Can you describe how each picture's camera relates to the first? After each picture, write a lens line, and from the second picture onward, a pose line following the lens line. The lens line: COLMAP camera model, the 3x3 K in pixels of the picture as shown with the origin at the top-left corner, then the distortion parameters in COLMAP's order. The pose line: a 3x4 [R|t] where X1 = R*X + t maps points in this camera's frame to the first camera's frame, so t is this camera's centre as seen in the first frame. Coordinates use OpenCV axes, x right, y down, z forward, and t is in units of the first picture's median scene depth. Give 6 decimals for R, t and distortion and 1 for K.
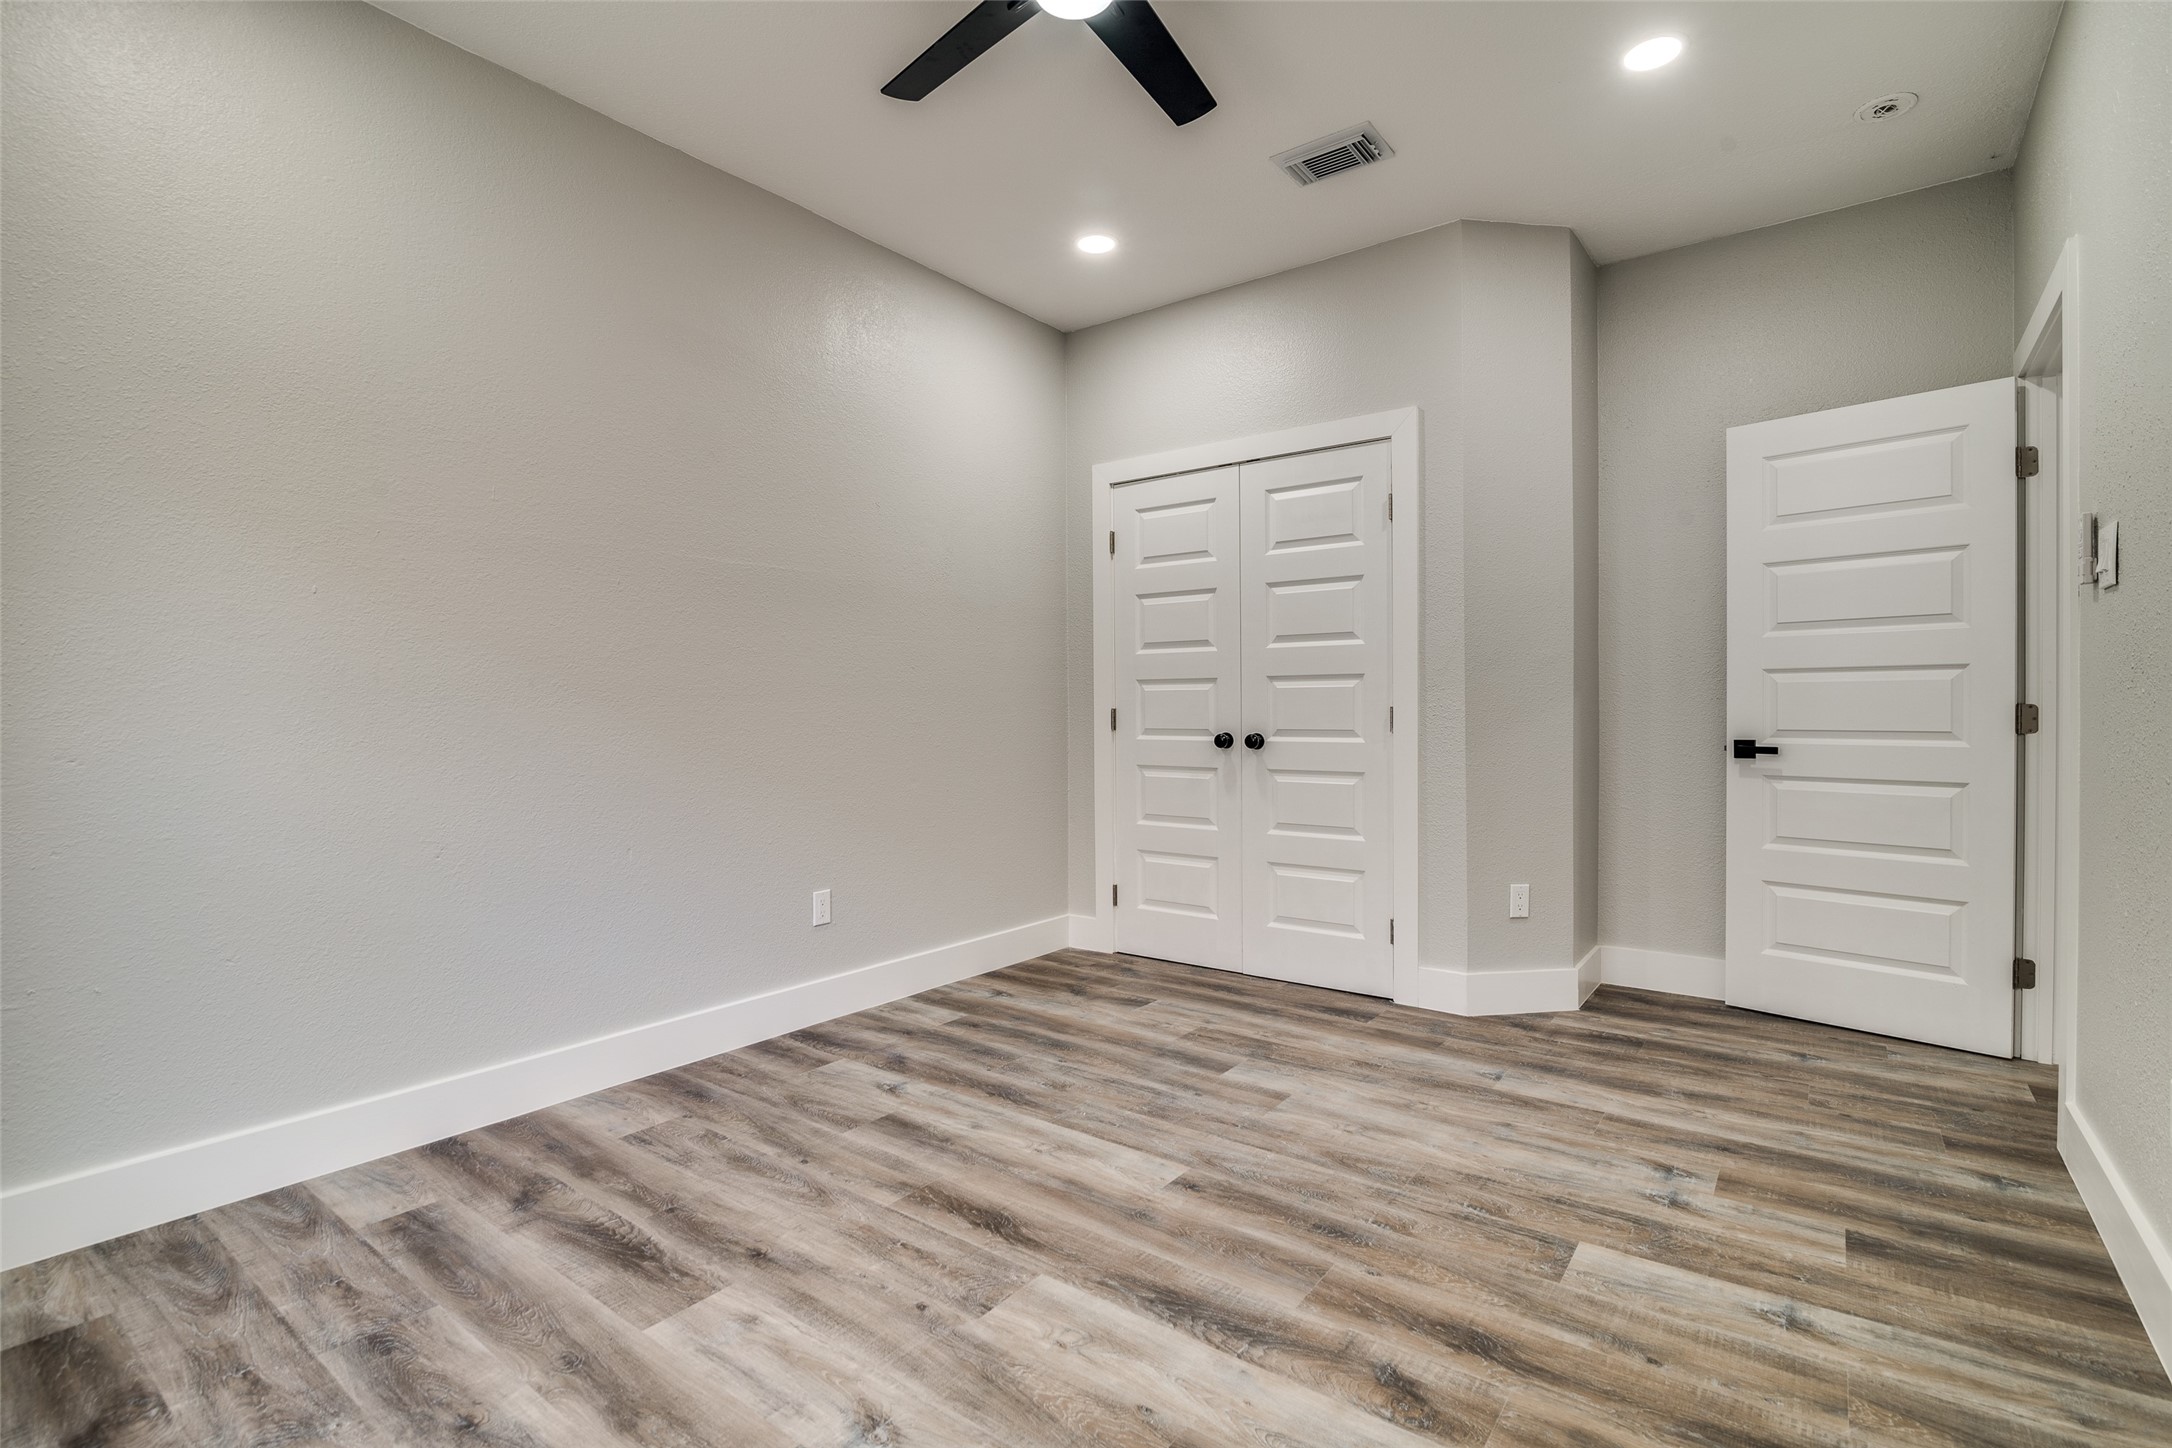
lens RADIAL K [[1001.4, 0, 1093.8], [0, 1001.4, 716.3], [0, 0, 1]] dist [-0.019829, 0.001585]
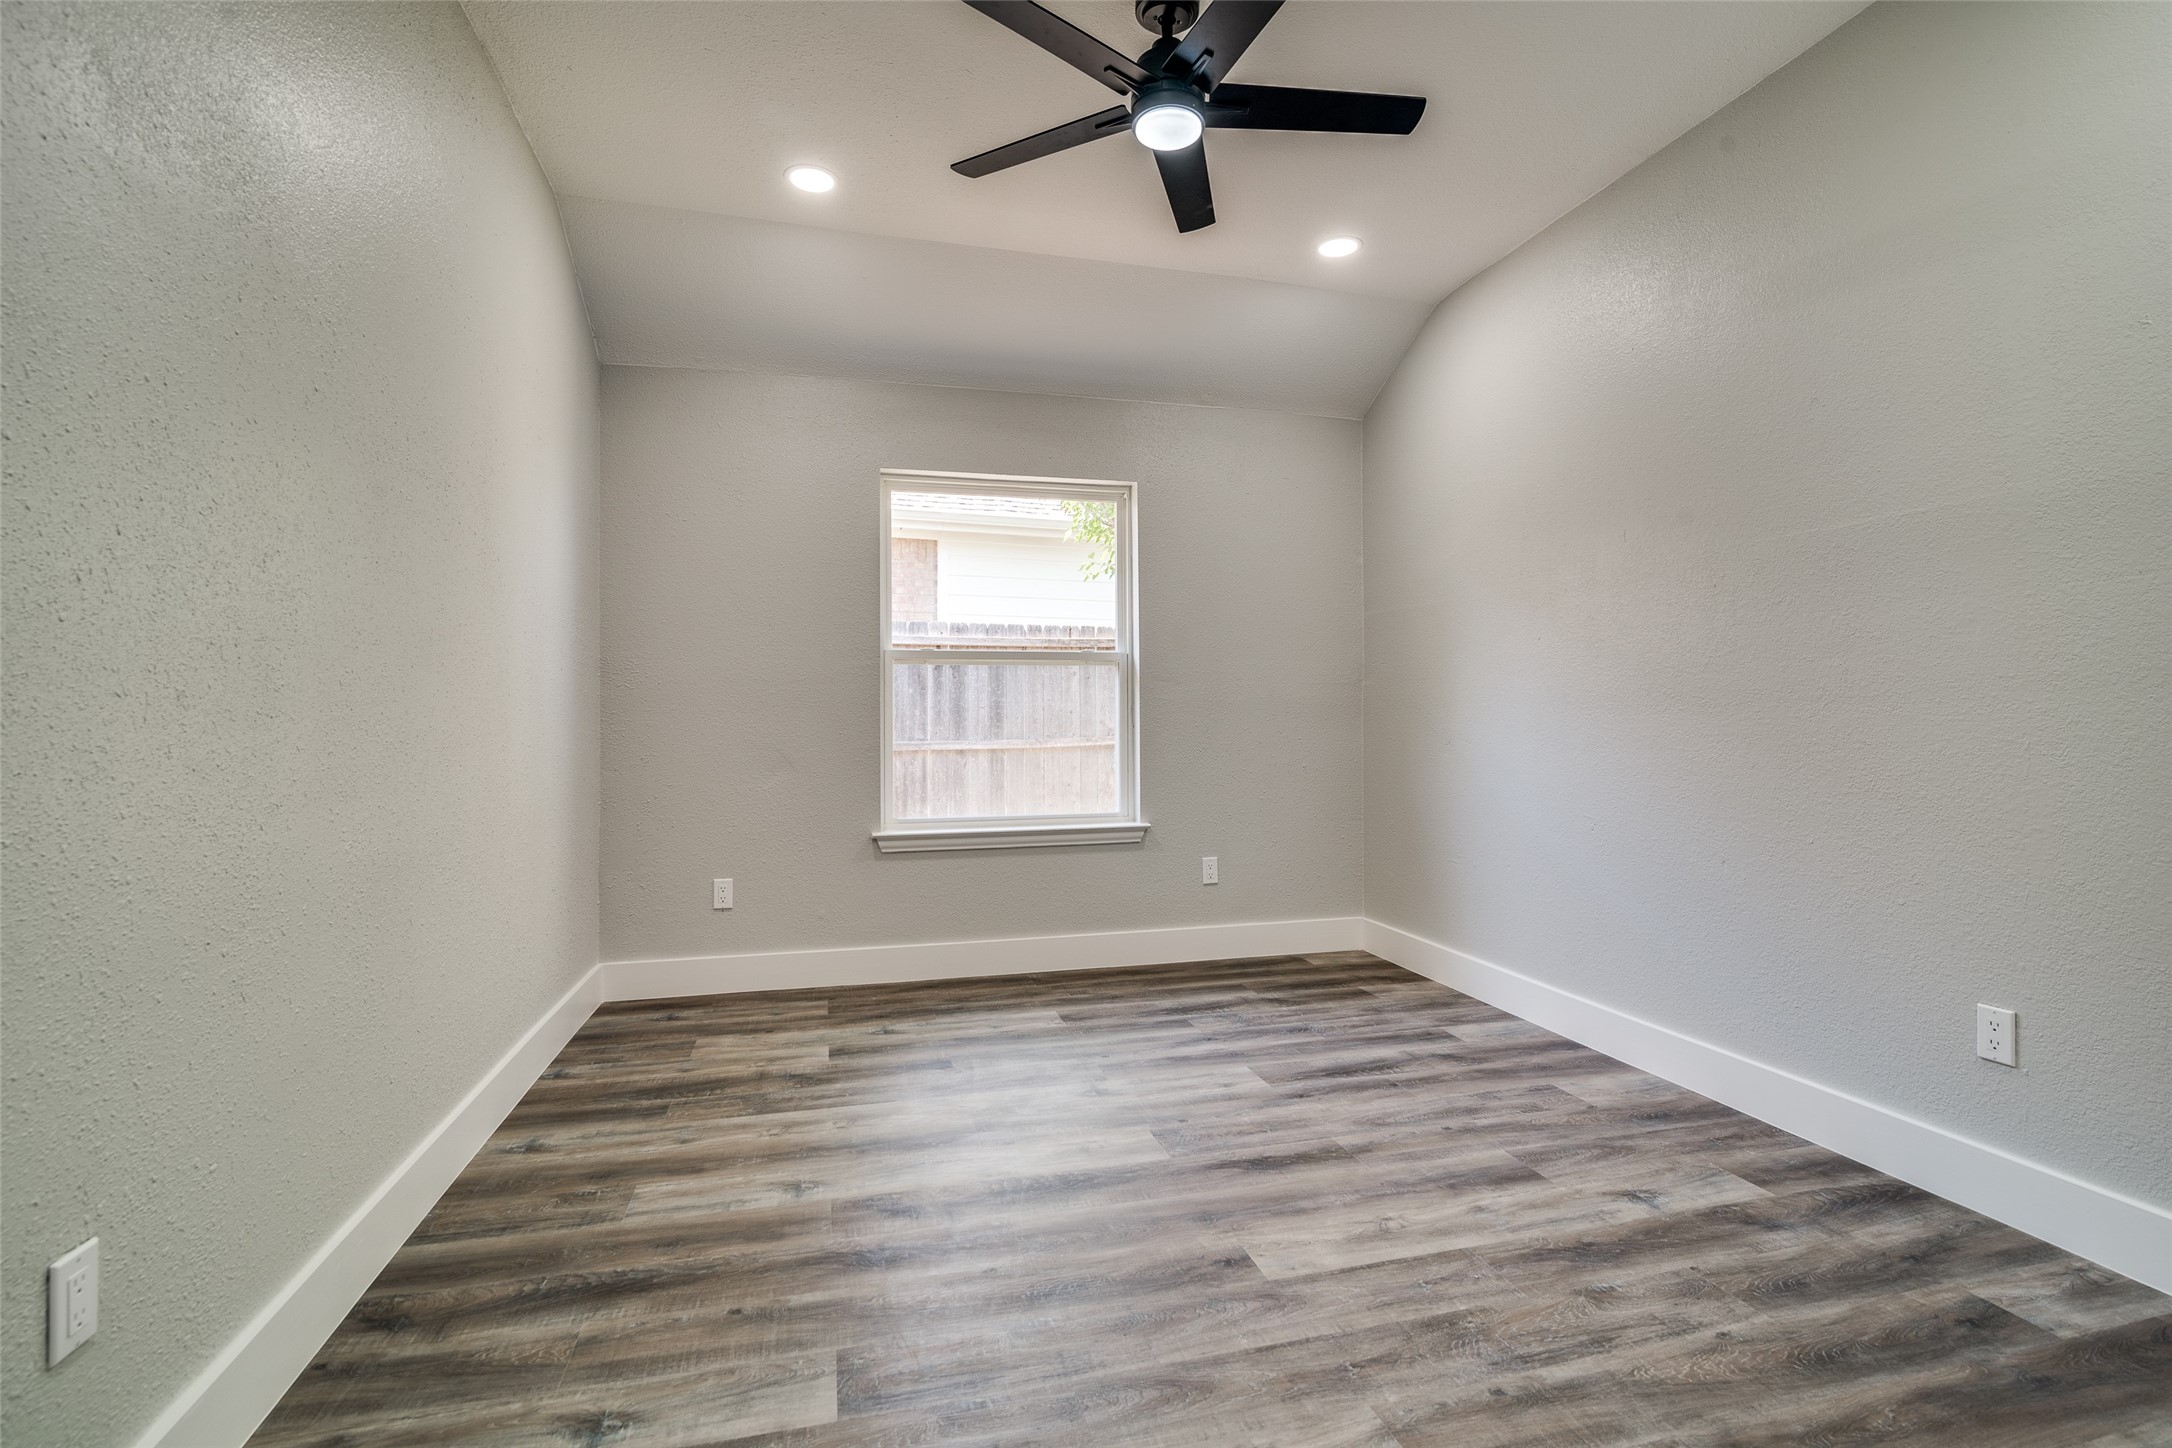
lens RADIAL K [[1001.4, 0, 1085.5], [0, 1001.4, 720.2], [0, 0, 1]] dist [-0.019829, 0.001585]
pose [[-0.625383, 0.006631, -0.780290, 0.907909], [-0.000251, 0.999962, 0.008699, -0.014730], [0.780318, 0.005637, -0.625357, 1.530872]]
